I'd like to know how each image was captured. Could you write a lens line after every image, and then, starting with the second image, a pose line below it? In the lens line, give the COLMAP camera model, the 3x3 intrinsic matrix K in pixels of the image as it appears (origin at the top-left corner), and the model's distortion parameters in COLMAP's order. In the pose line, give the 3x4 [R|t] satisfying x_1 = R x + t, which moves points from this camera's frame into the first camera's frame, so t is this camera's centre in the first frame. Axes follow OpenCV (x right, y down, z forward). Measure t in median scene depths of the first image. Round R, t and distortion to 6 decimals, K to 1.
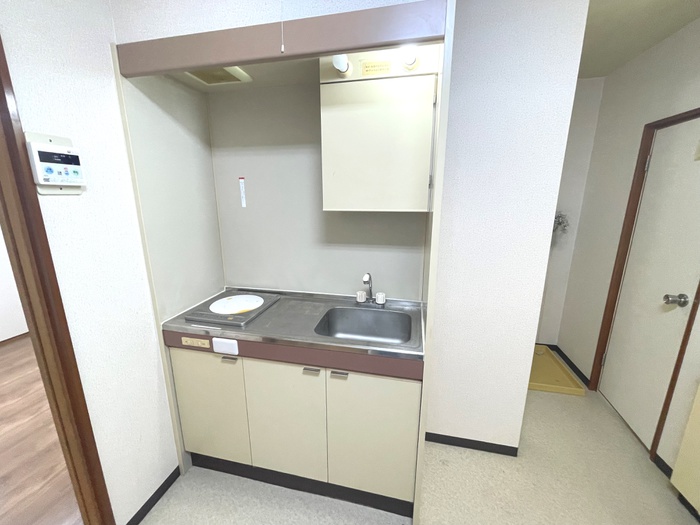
lens RADIAL K [[284.3, 0, 349.0], [0, 284.3, 261.6], [0, 0, 1]] dist [-0.002143, 0.000352]
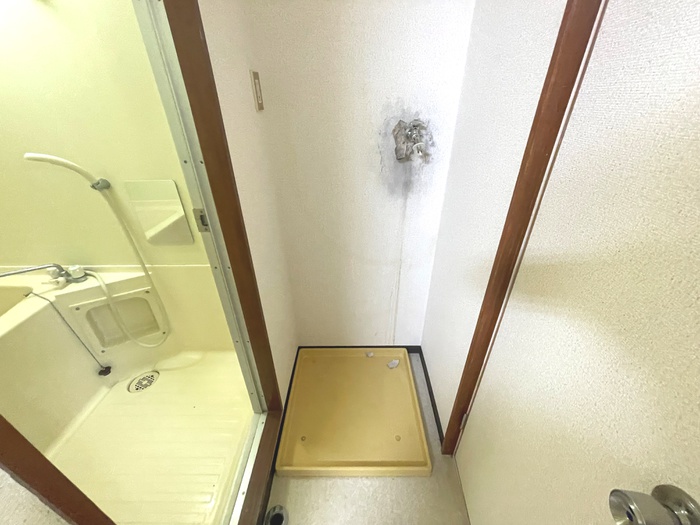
lens RADIAL K [[284.3, 0, 355.7], [0, 284.3, 260.0], [0, 0, 1]] dist [-0.002143, 0.000352]
pose [[0.974049, -0.109689, 0.197982, 0.519791], [0.046841, 0.953476, 0.297806, -0.090509], [-0.221438, -0.280804, 0.933871, 0.522387]]
